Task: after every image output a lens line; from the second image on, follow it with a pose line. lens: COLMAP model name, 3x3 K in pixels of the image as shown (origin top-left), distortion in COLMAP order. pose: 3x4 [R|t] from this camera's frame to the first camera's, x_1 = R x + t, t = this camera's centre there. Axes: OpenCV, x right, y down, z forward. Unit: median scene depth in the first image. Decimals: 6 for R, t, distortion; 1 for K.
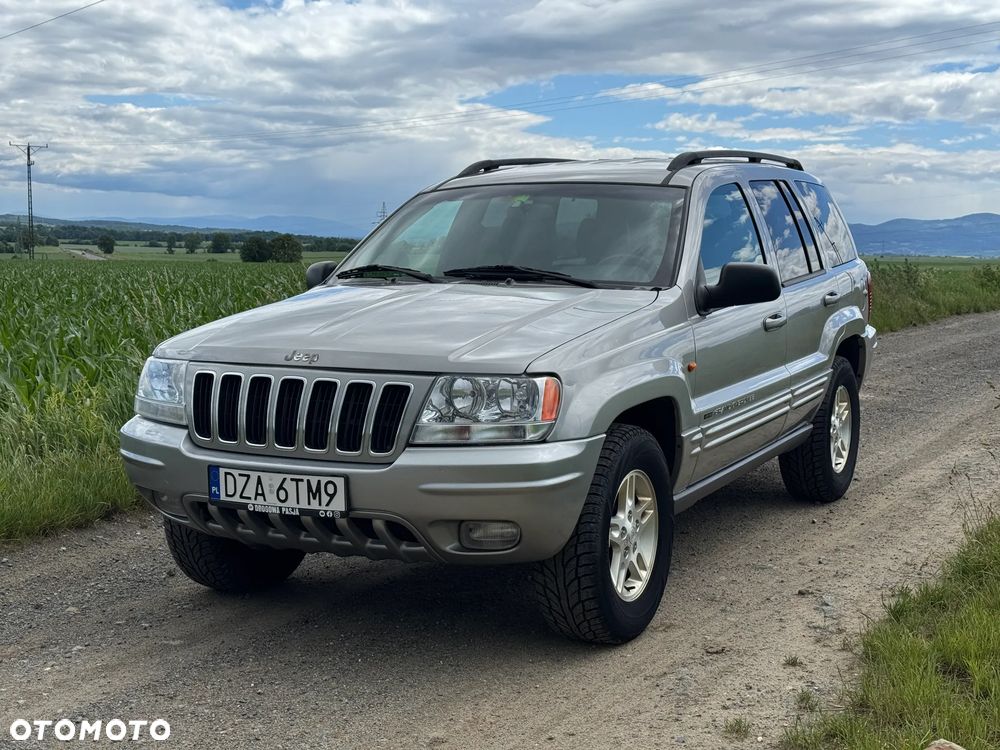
lens RADIAL K [[1366.6, 0, 500.0], [0, 1366.6, 375.0], [0, 0, 1]] dist [0.224318, -0.522308]
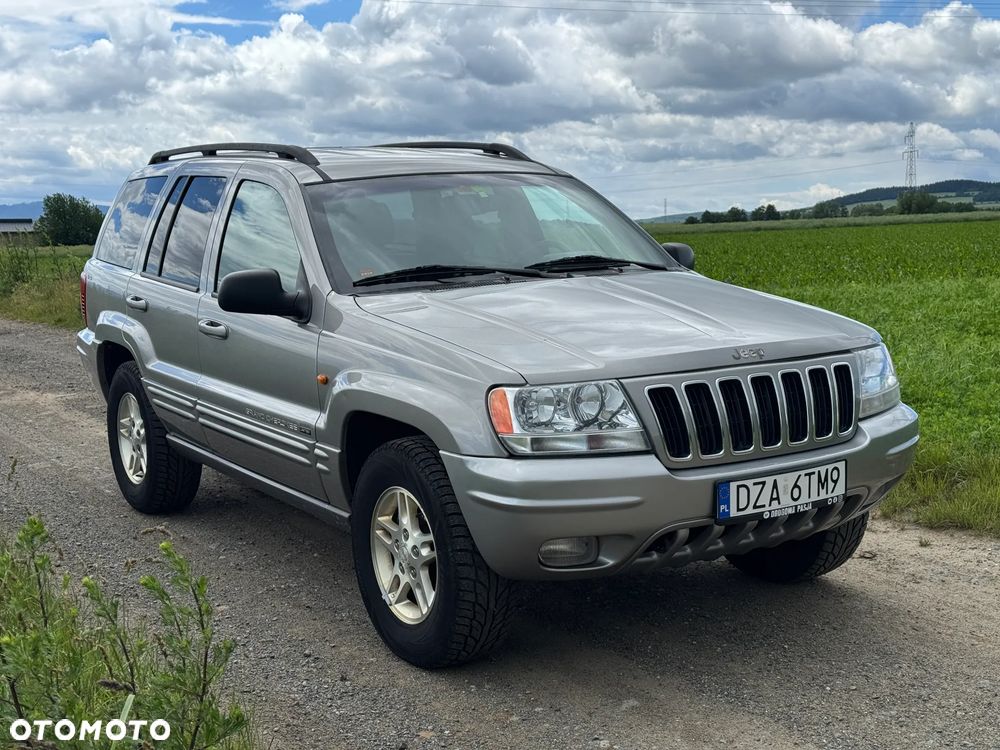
lens RADIAL K [[1366.6, 0, 500.0], [0, 1366.6, 375.0], [0, 0, 1]] dist [0.224318, -0.522308]
pose [[0.492412, -0.125020, 0.861336, -1.094604], [0.118357, 0.990055, 0.076040, -0.094712], [-0.862277, 0.064502, 0.502312, 0.686757]]
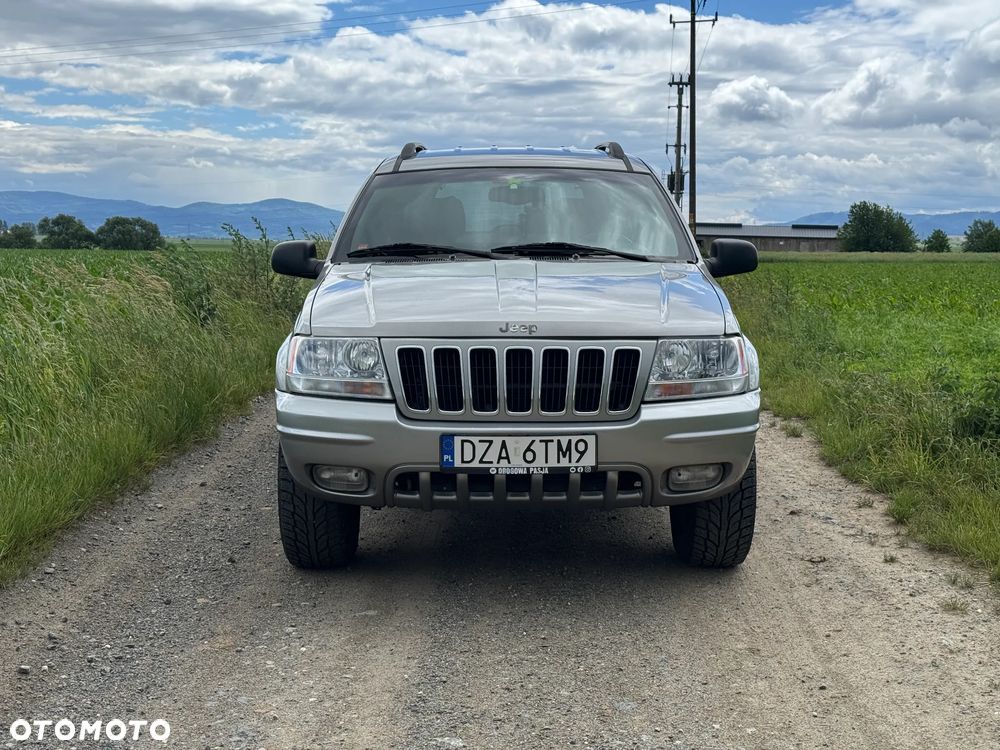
lens RADIAL K [[1366.6, 0, 500.0], [0, 1366.6, 375.0], [0, 0, 1]] dist [0.224318, -0.522308]
pose [[0.883966, -0.049241, 0.464951, -0.675310], [0.043324, 0.998787, 0.023410, -0.002387], [-0.465540, -0.000550, 0.885027, 0.063208]]
